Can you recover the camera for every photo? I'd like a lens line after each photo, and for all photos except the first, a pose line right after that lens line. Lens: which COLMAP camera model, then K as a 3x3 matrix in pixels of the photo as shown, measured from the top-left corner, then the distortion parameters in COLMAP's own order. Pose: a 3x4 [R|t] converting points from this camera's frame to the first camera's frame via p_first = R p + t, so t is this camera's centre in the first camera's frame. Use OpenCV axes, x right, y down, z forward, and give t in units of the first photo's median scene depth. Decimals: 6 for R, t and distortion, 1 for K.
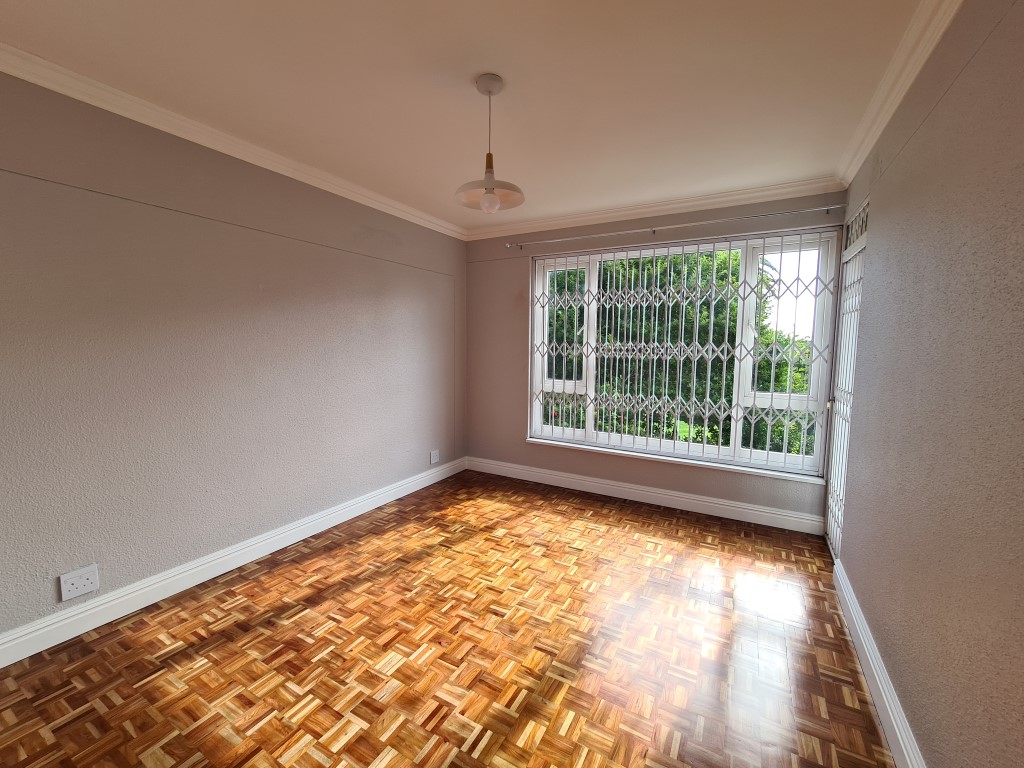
lens RADIAL K [[420.3, 0, 510.0], [0, 420.3, 382.2], [0, 0, 1]] dist [-0.000043, 0.000388]
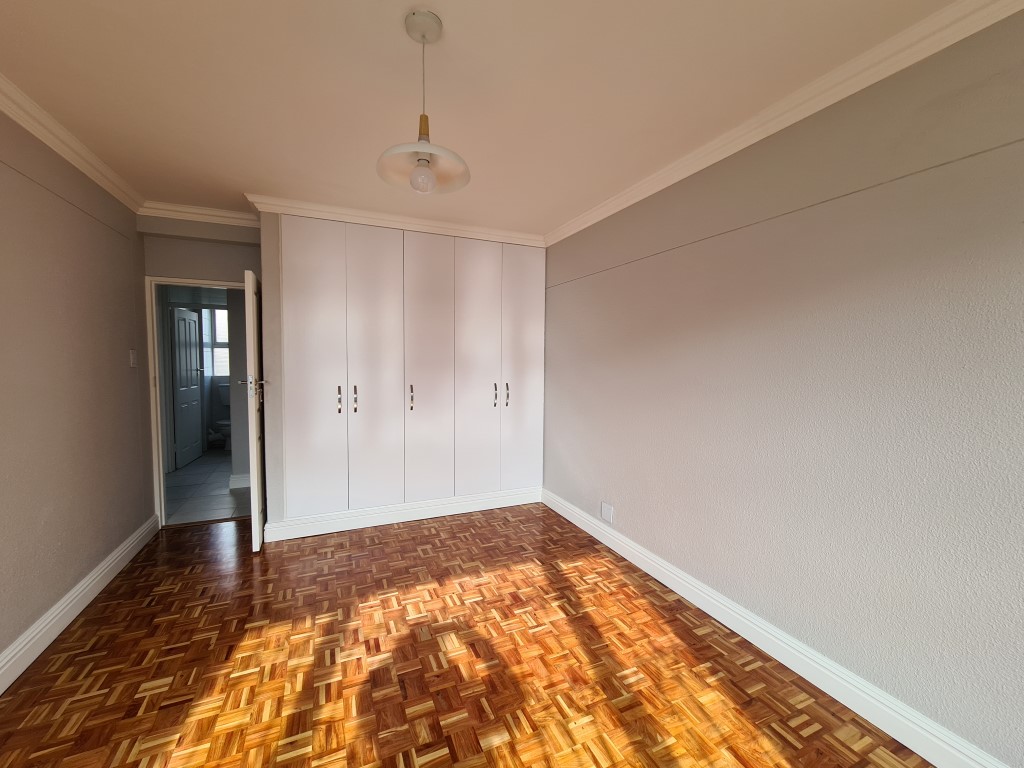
lens RADIAL K [[420.3, 0, 510.0], [0, 420.3, 382.2], [0, 0, 1]] dist [-0.000043, 0.000388]
pose [[-0.591491, 0.036104, -0.805503, 0.471733], [-0.083511, 0.990881, 0.105736, -0.155944], [0.801975, 0.129811, -0.583082, 1.560559]]
